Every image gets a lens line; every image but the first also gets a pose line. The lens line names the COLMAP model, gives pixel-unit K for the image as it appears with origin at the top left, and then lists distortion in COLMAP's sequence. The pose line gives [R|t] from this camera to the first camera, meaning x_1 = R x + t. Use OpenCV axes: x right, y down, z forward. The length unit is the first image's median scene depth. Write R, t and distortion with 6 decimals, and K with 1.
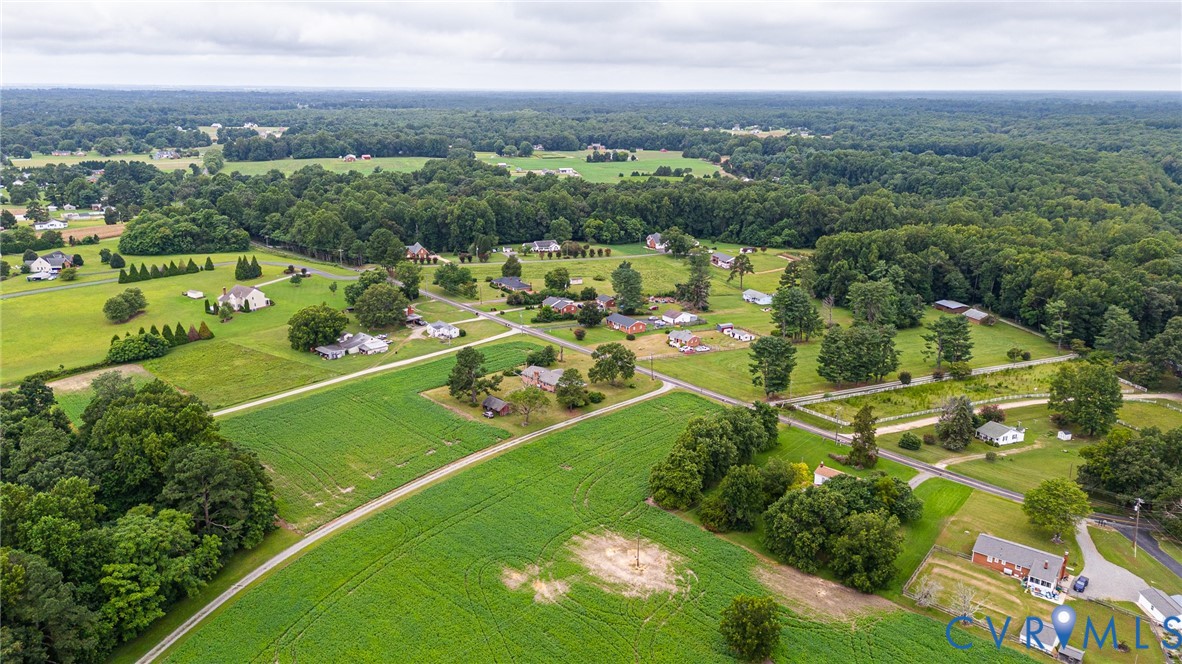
lens RADIAL K [[839.8, 0, 591.0], [0, 839.8, 332.0], [0, 0, 1]] dist [0.094794, -0.116873]
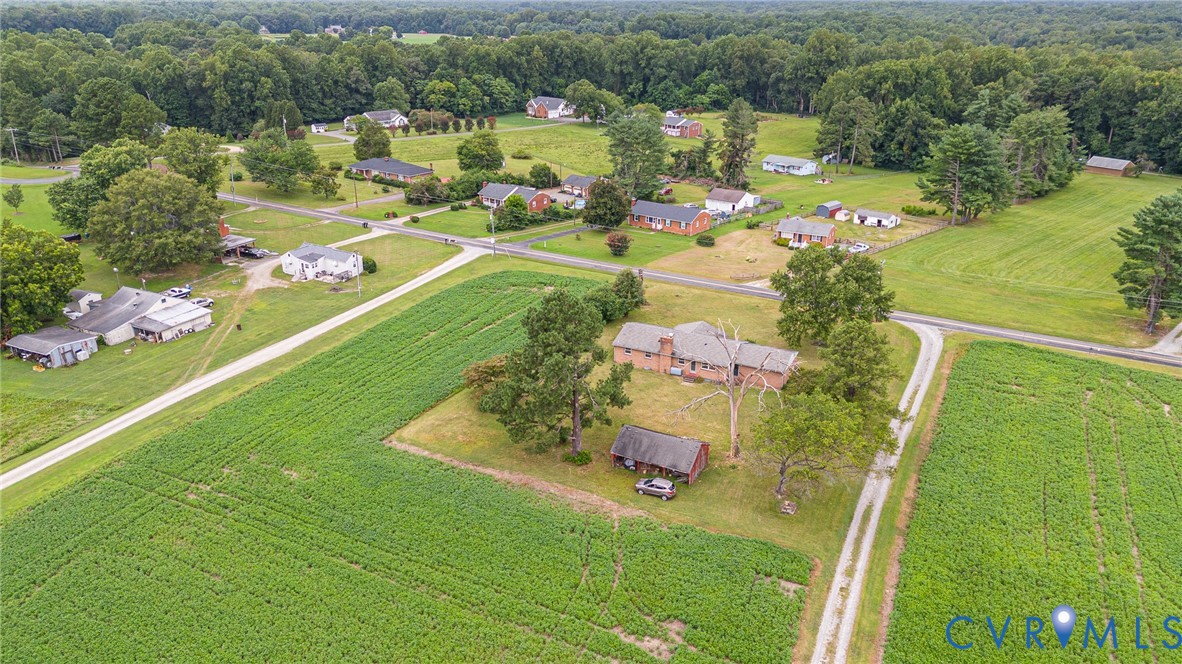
lens RADIAL K [[839.8, 0, 591.0], [0, 839.8, 332.0], [0, 0, 1]] dist [0.094794, -0.116873]
pose [[0.945103, -0.124070, 0.302303, -0.143157], [0.094456, 0.989350, 0.110744, -0.001788], [-0.312823, -0.076110, 0.946757, 0.413256]]
